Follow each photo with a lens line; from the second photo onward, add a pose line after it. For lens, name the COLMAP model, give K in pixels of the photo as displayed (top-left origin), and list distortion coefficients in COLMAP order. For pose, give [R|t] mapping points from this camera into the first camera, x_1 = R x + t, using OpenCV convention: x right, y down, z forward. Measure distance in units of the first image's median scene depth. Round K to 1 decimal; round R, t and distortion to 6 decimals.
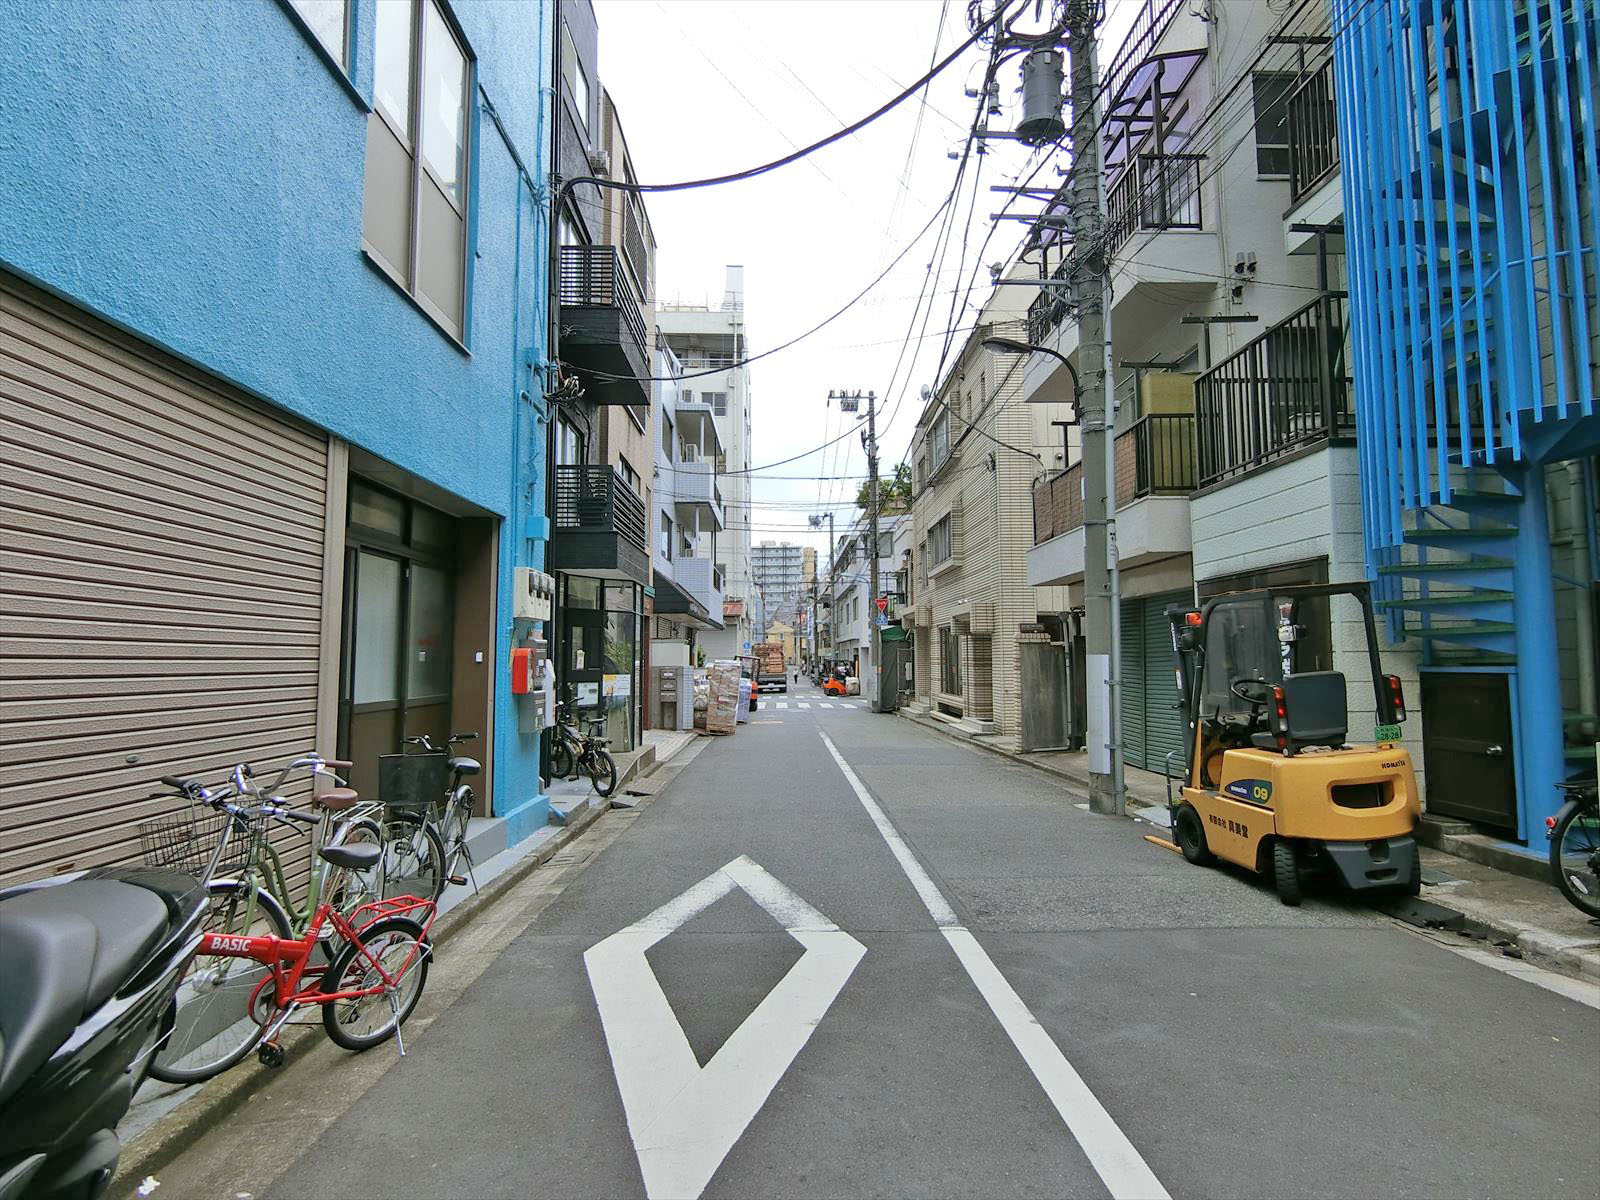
lens RADIAL K [[884.2, 0, 799.8], [0, 884.2, 598.9], [0, 0, 1]] dist [-0.006232, -0.000502]
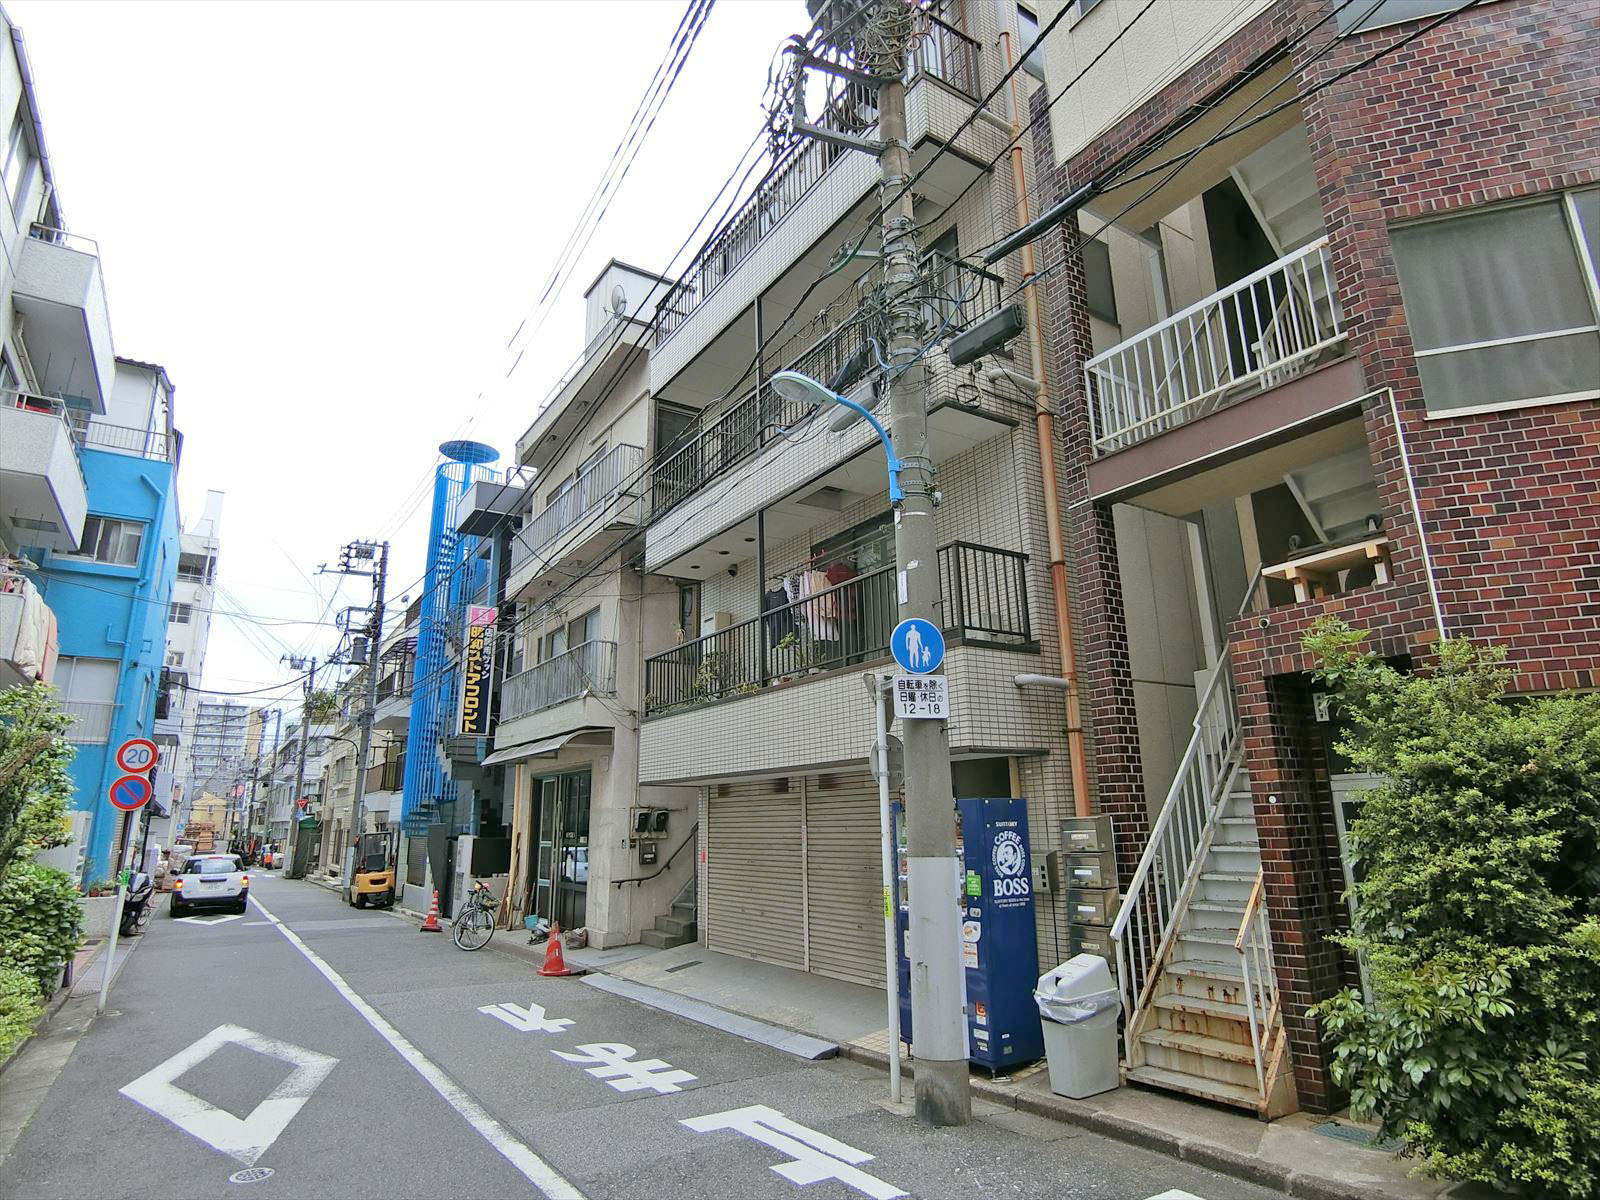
lens RADIAL K [[884.2, 0, 795.7], [0, 884.2, 595.8], [0, 0, 1]] dist [-0.006232, -0.000502]
pose [[0.848642, 0.125360, 0.513898, -0.004731], [-0.027756, 0.980727, -0.193404, -0.038304], [-0.528239, 0.149867, 0.835765, -0.390328]]
